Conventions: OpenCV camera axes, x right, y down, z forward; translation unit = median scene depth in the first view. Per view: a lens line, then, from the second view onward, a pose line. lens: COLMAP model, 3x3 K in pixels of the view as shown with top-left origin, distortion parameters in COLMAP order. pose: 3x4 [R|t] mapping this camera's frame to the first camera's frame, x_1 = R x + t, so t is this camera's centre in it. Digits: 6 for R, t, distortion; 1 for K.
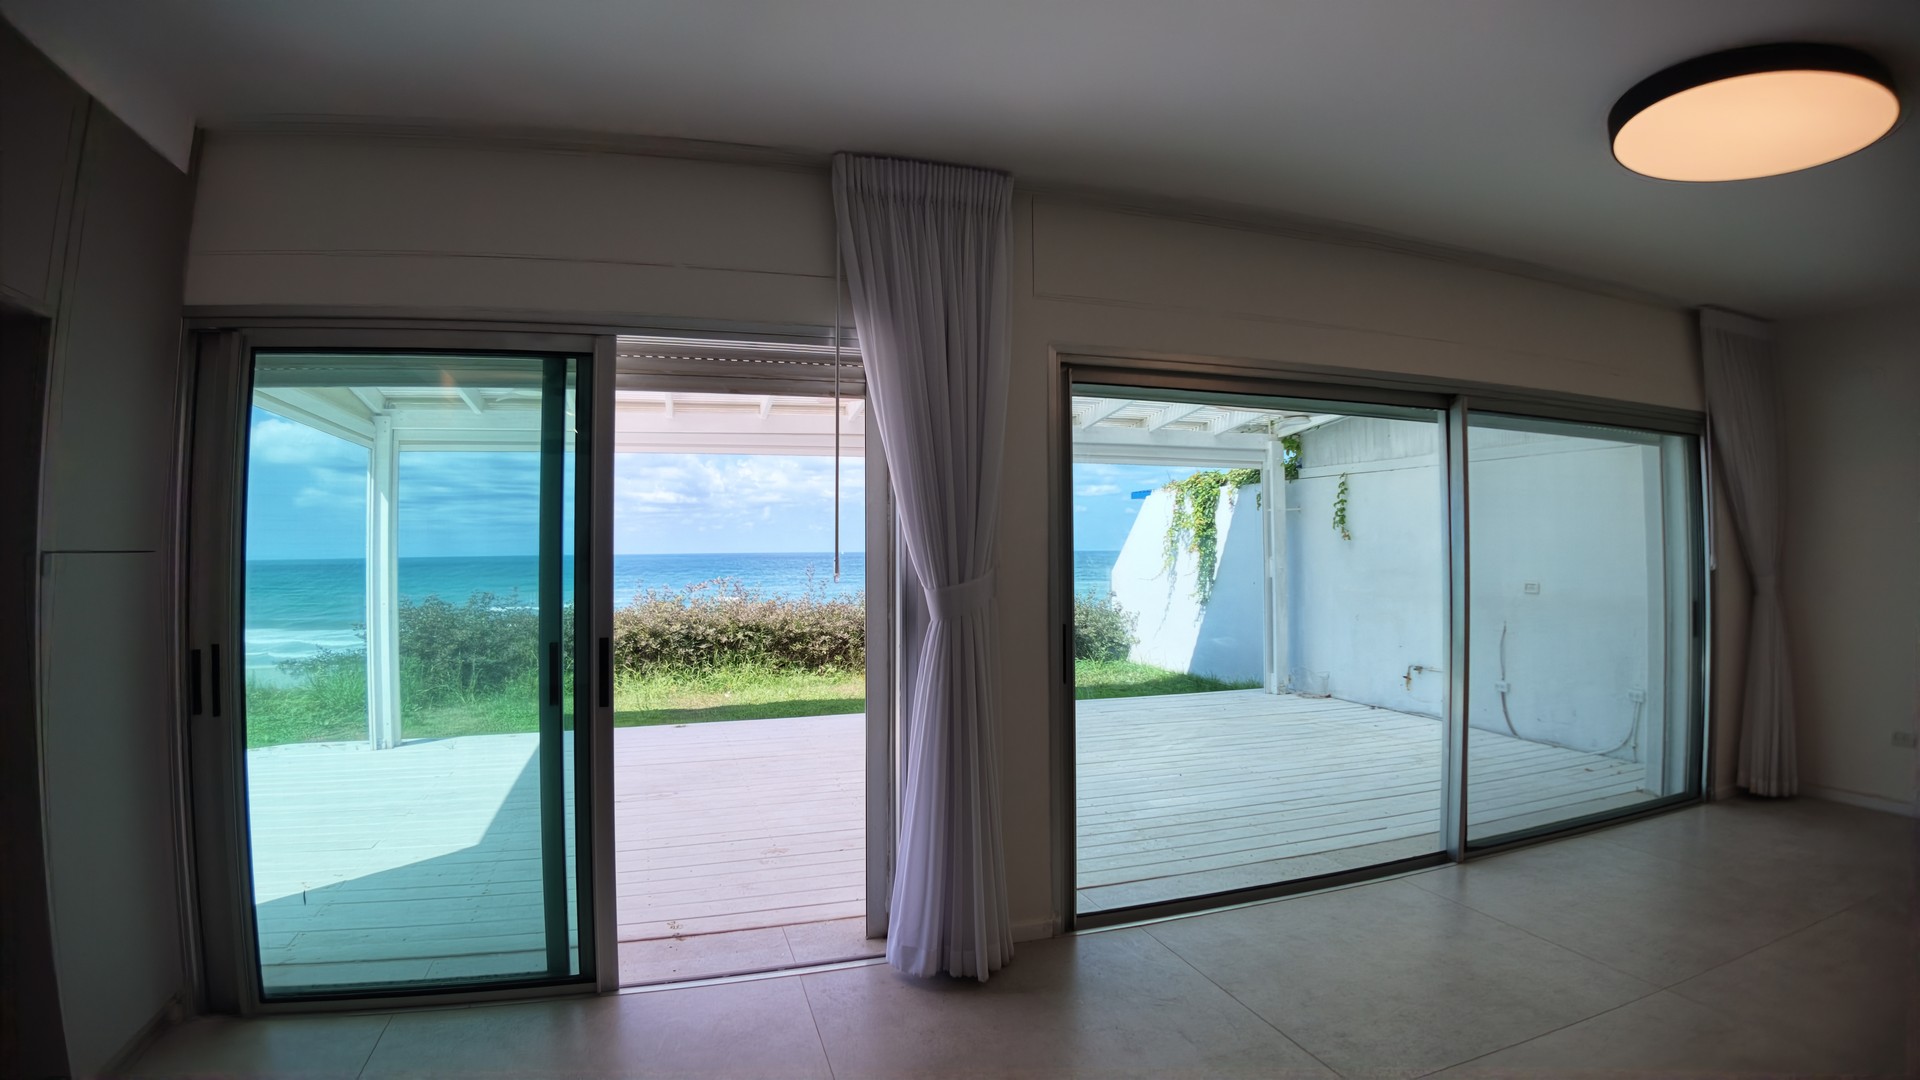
lens RADIAL K [[967.1, 0, 953.6], [0, 967.1, 548.5], [0, 0, 1]] dist [-0.113074, 0.000406]
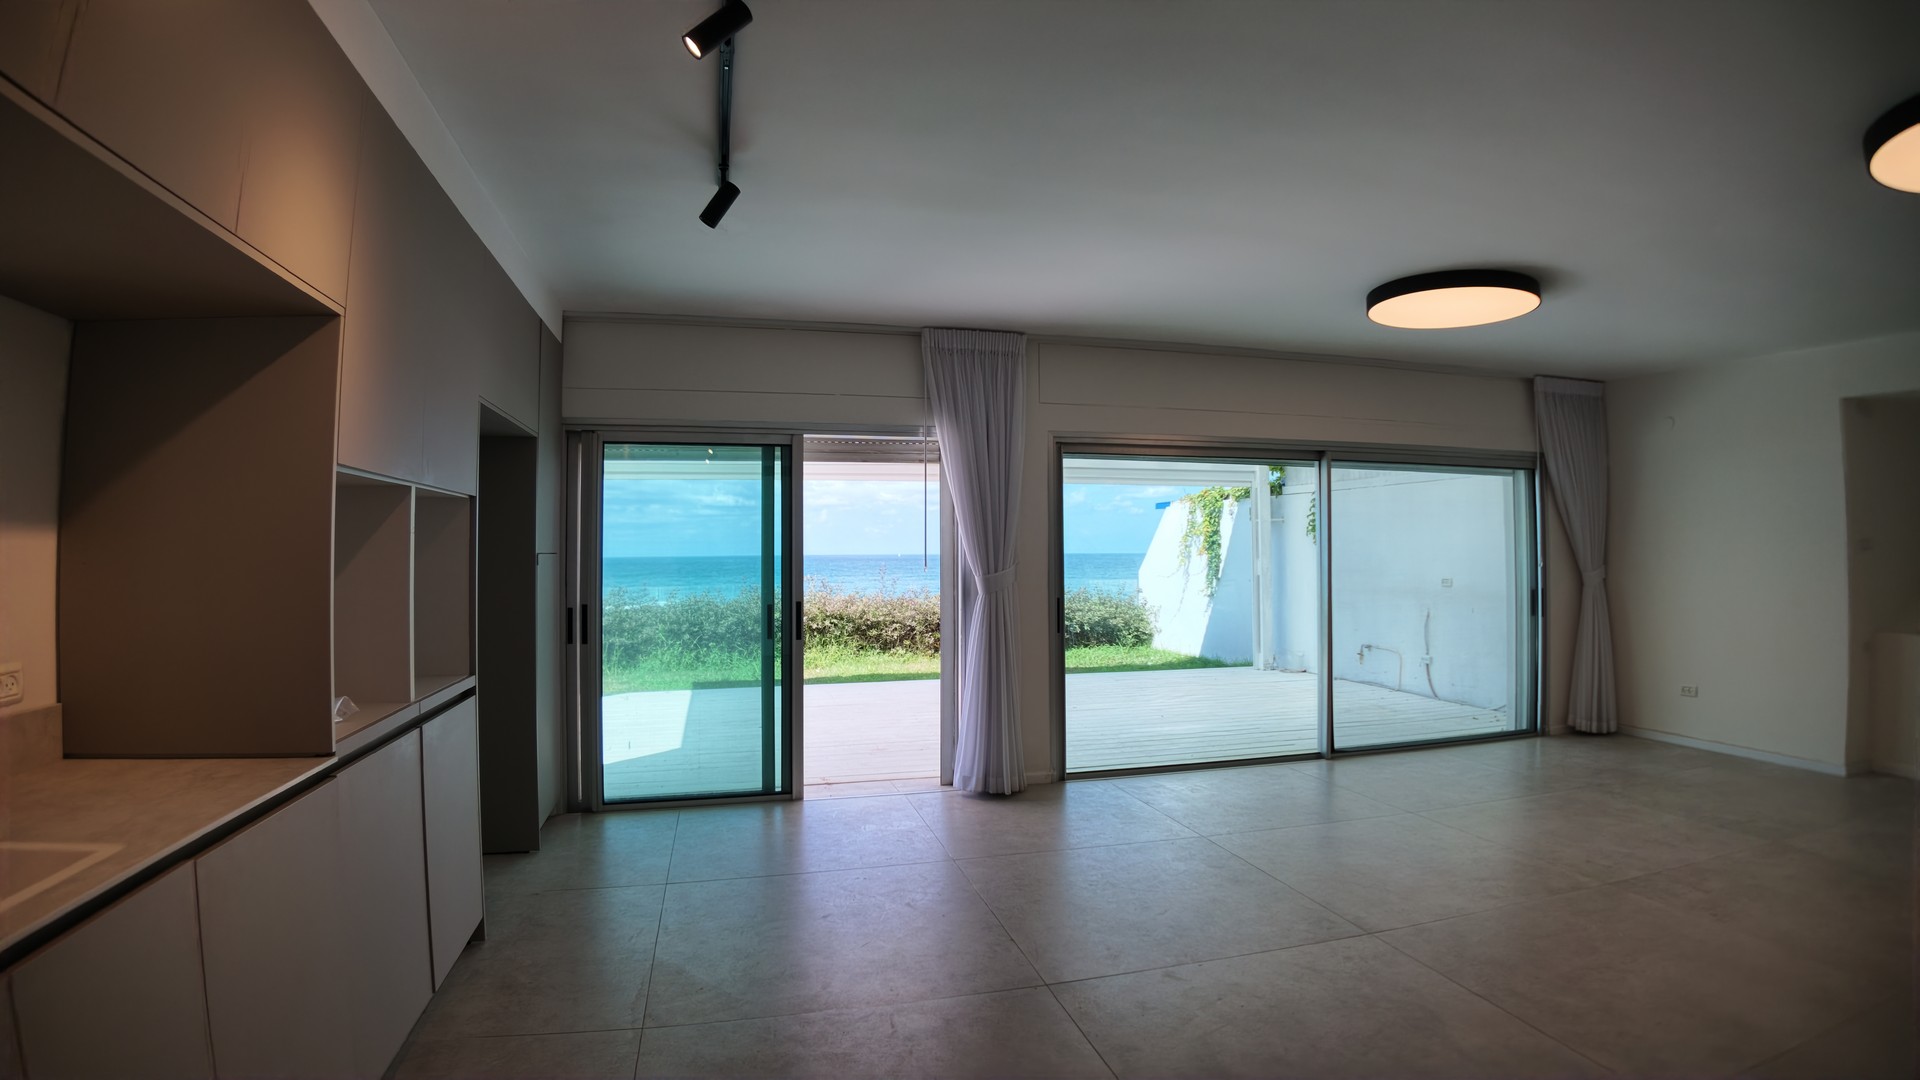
lens RADIAL K [[975.8, 0, 923.4], [0, 975.8, 487.5], [0, 0, 1]] dist [-0.044636, -0.000018]
pose [[0.996101, -0.005103, -0.088071, 0.012481], [-0.000620, 0.997896, -0.064827, -0.001240], [0.088217, 0.064629, 0.994002, -0.294894]]
